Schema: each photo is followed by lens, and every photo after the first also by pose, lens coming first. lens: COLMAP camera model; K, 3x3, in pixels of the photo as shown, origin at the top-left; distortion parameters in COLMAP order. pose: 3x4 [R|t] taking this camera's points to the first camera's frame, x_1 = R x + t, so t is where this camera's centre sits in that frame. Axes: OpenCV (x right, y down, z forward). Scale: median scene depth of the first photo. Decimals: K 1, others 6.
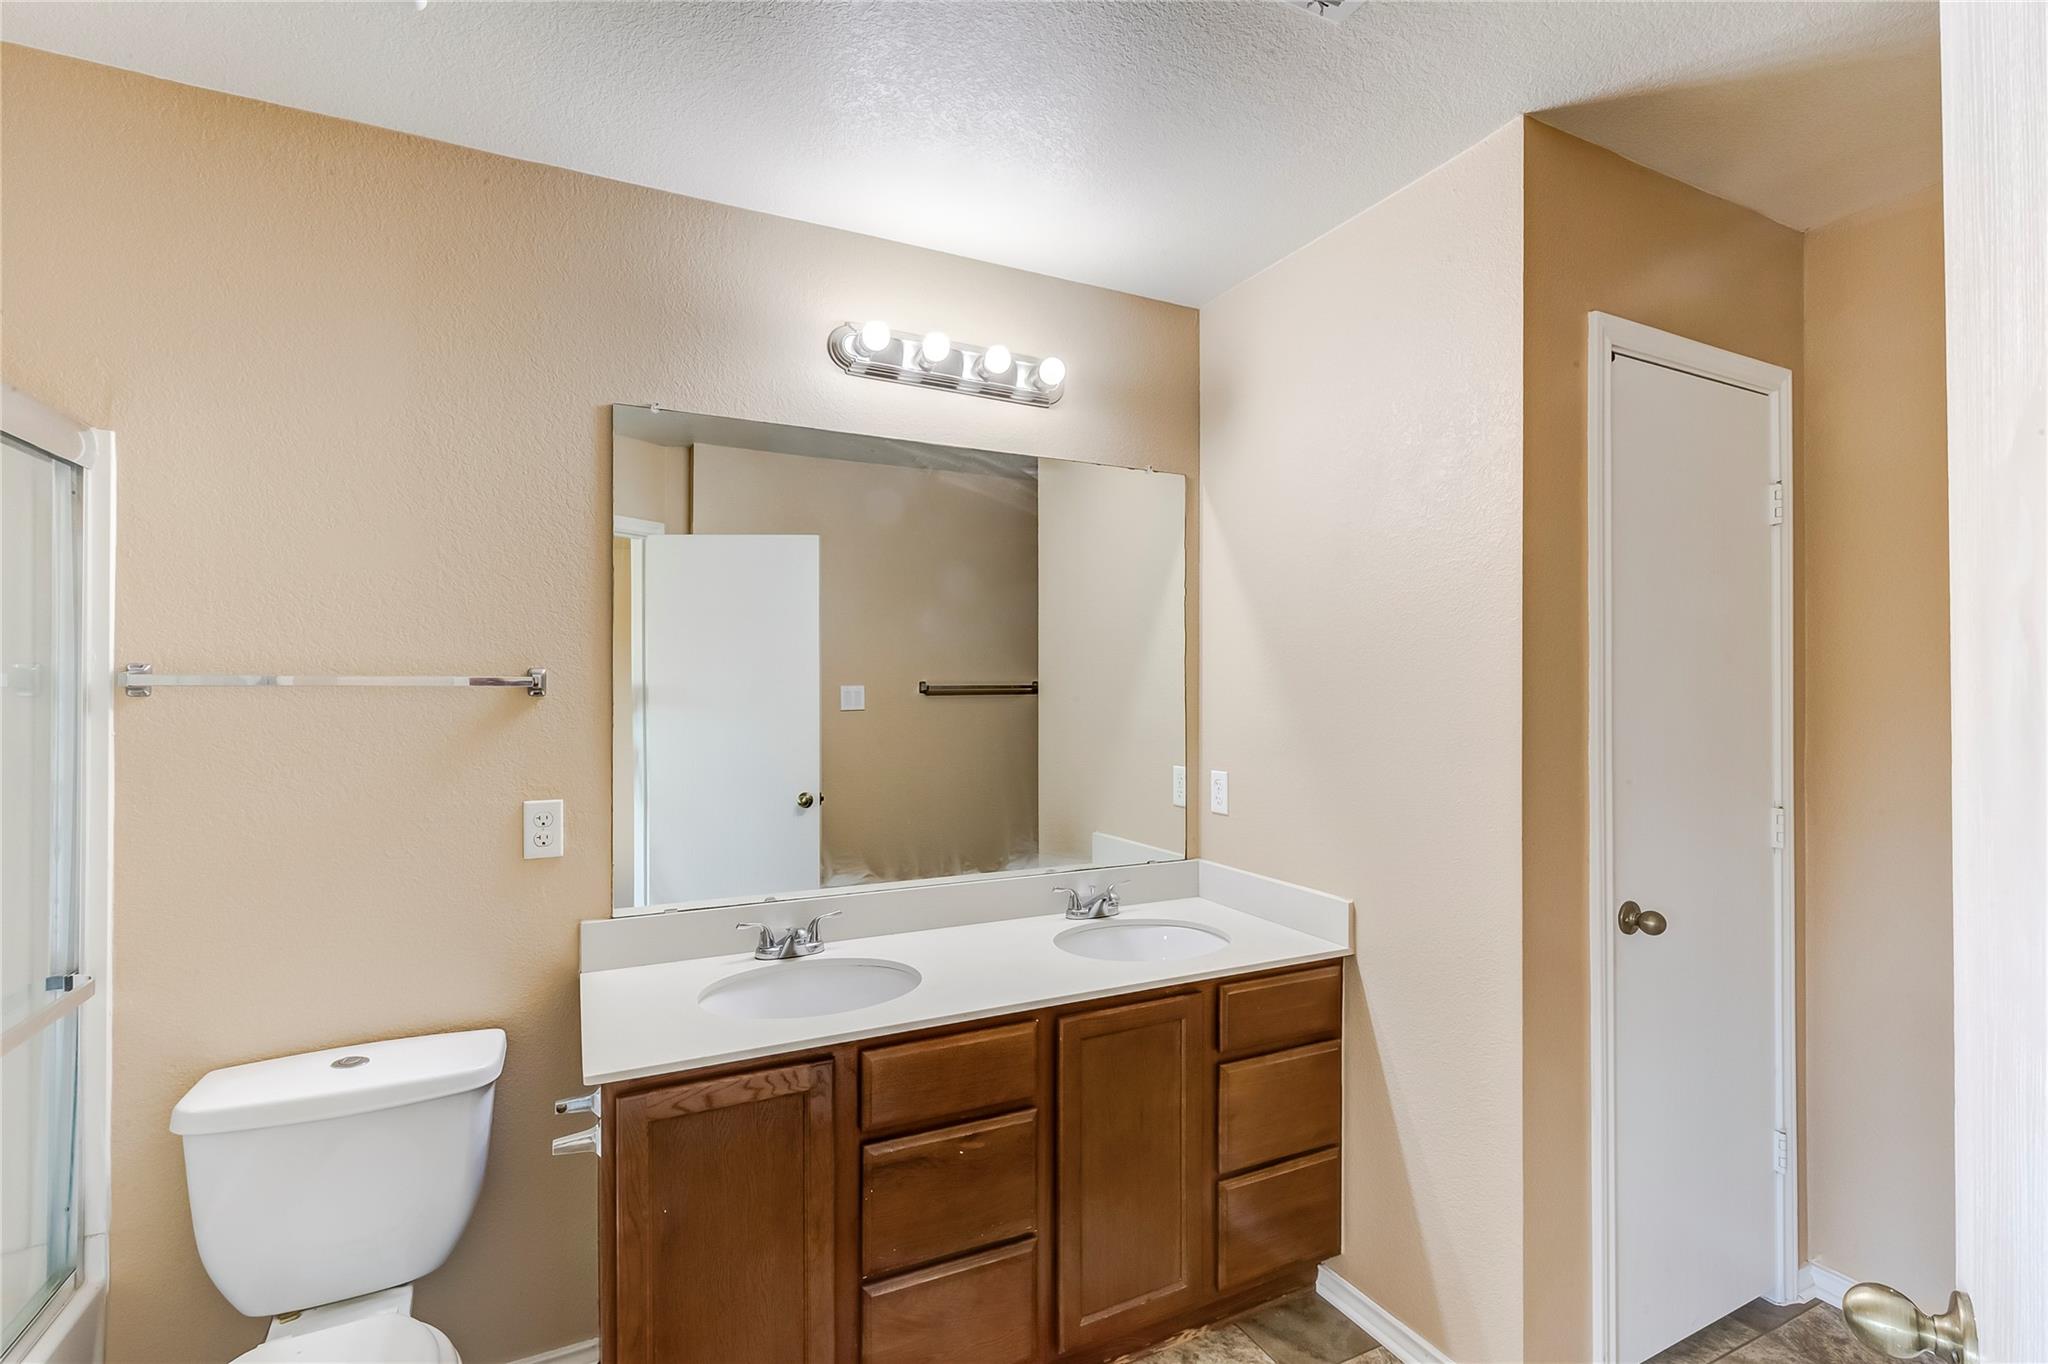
lens RADIAL K [[929.8, 0, 1000.6], [0, 929.8, 686.9], [0, 0, 1]] dist [0.005320, -0.000292]
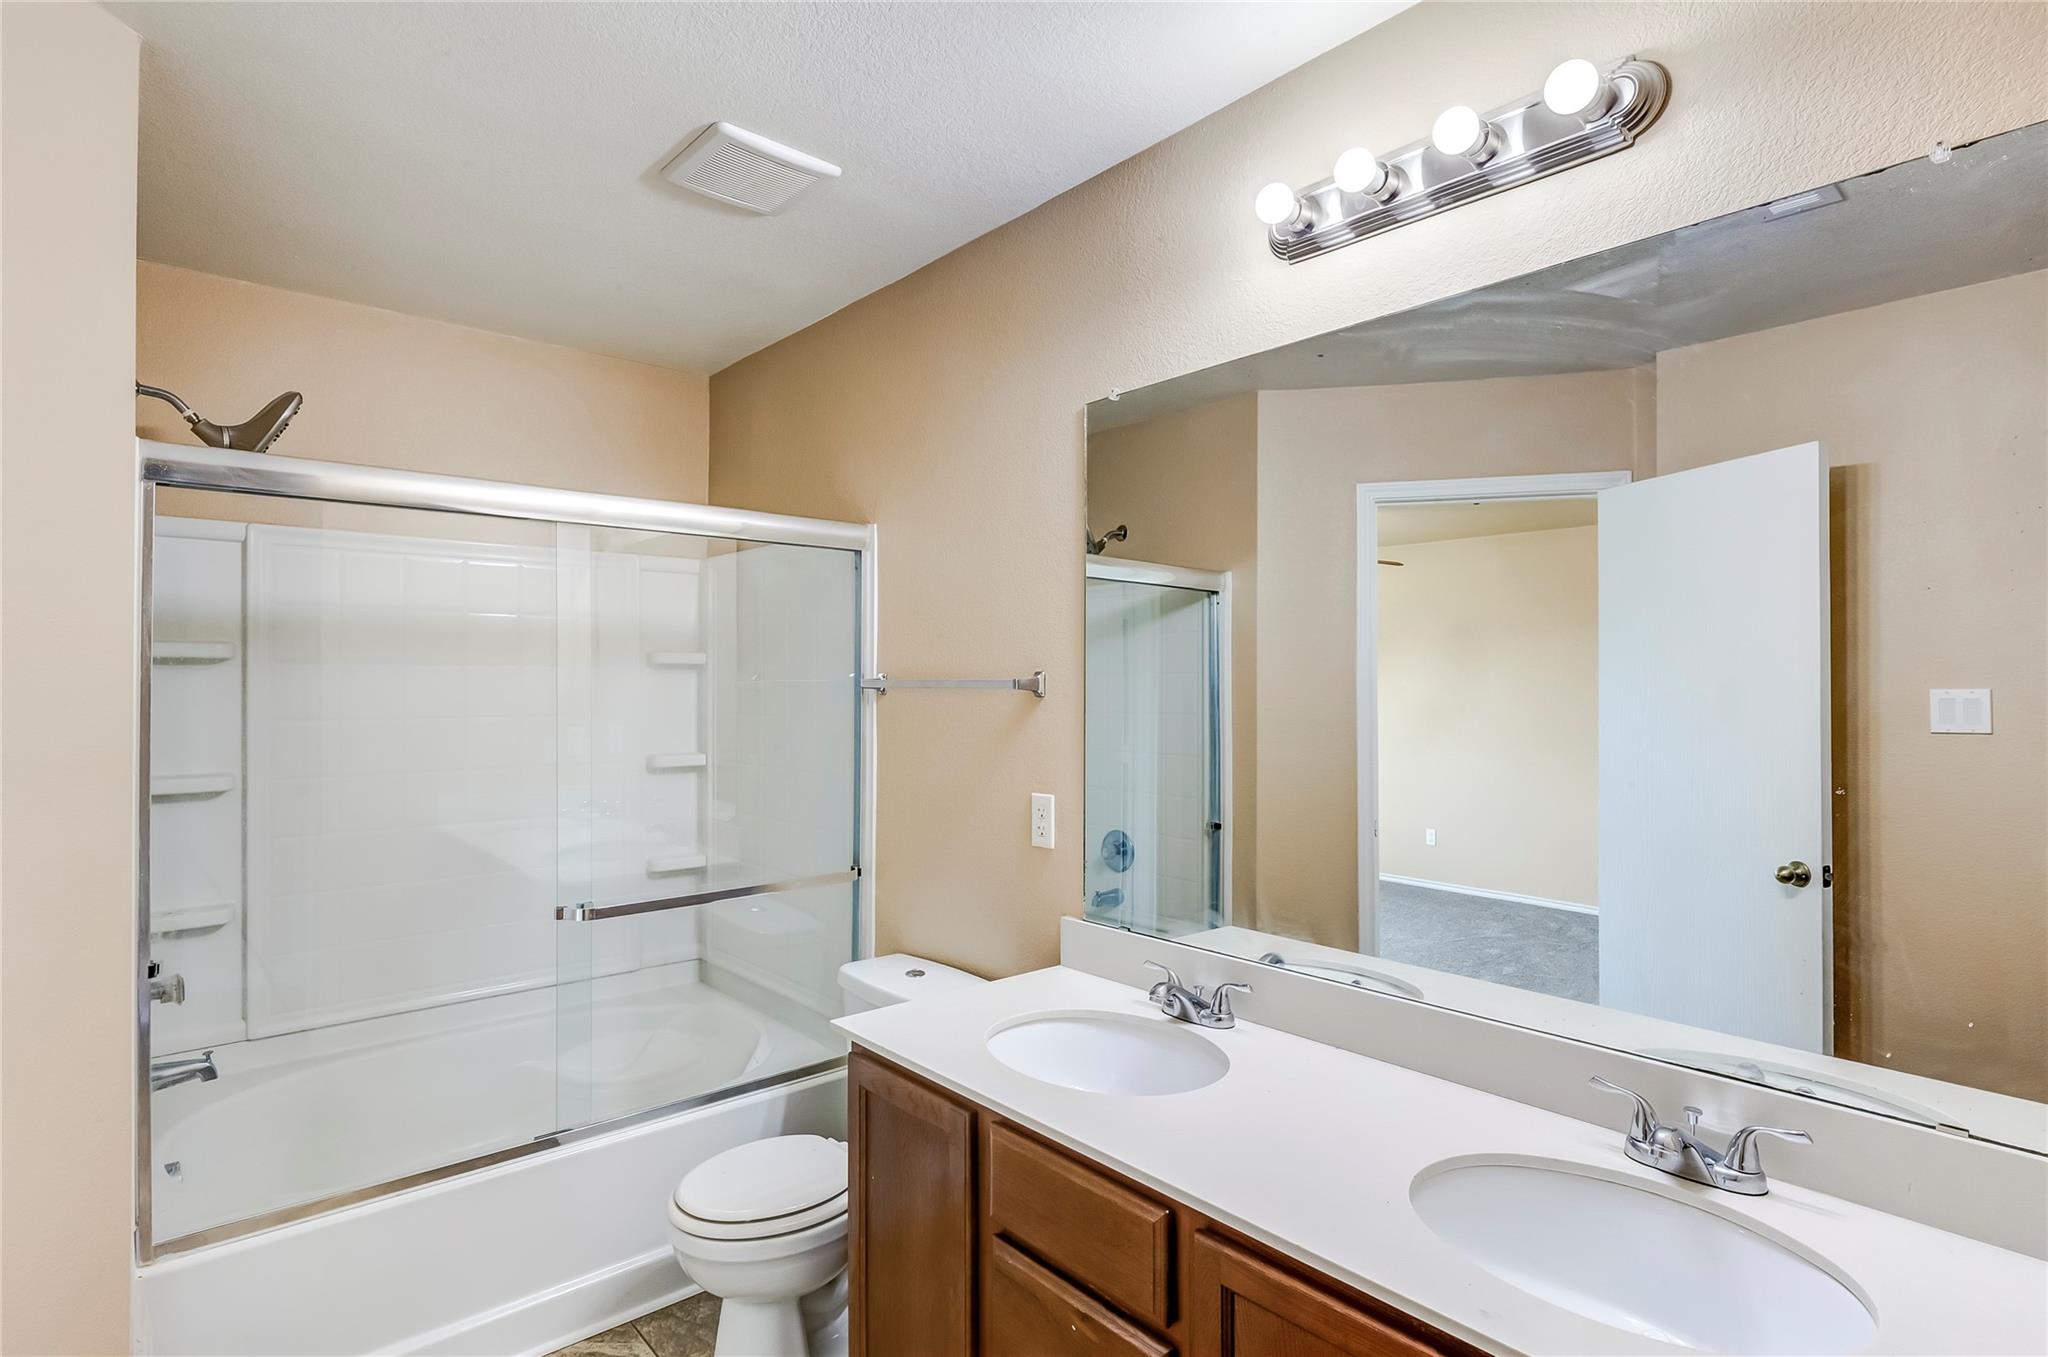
lens RADIAL K [[1008.4, 0, 986.1], [0, 1008.4, 677.1], [0, 0, 1]] dist [-0.012492, 0.004664]
pose [[0.252917, -0.010091, -0.967435, 0.617134], [-0.003837, 0.999927, -0.011433, 0.000948], [0.967480, 0.006604, 0.252860, 0.641967]]
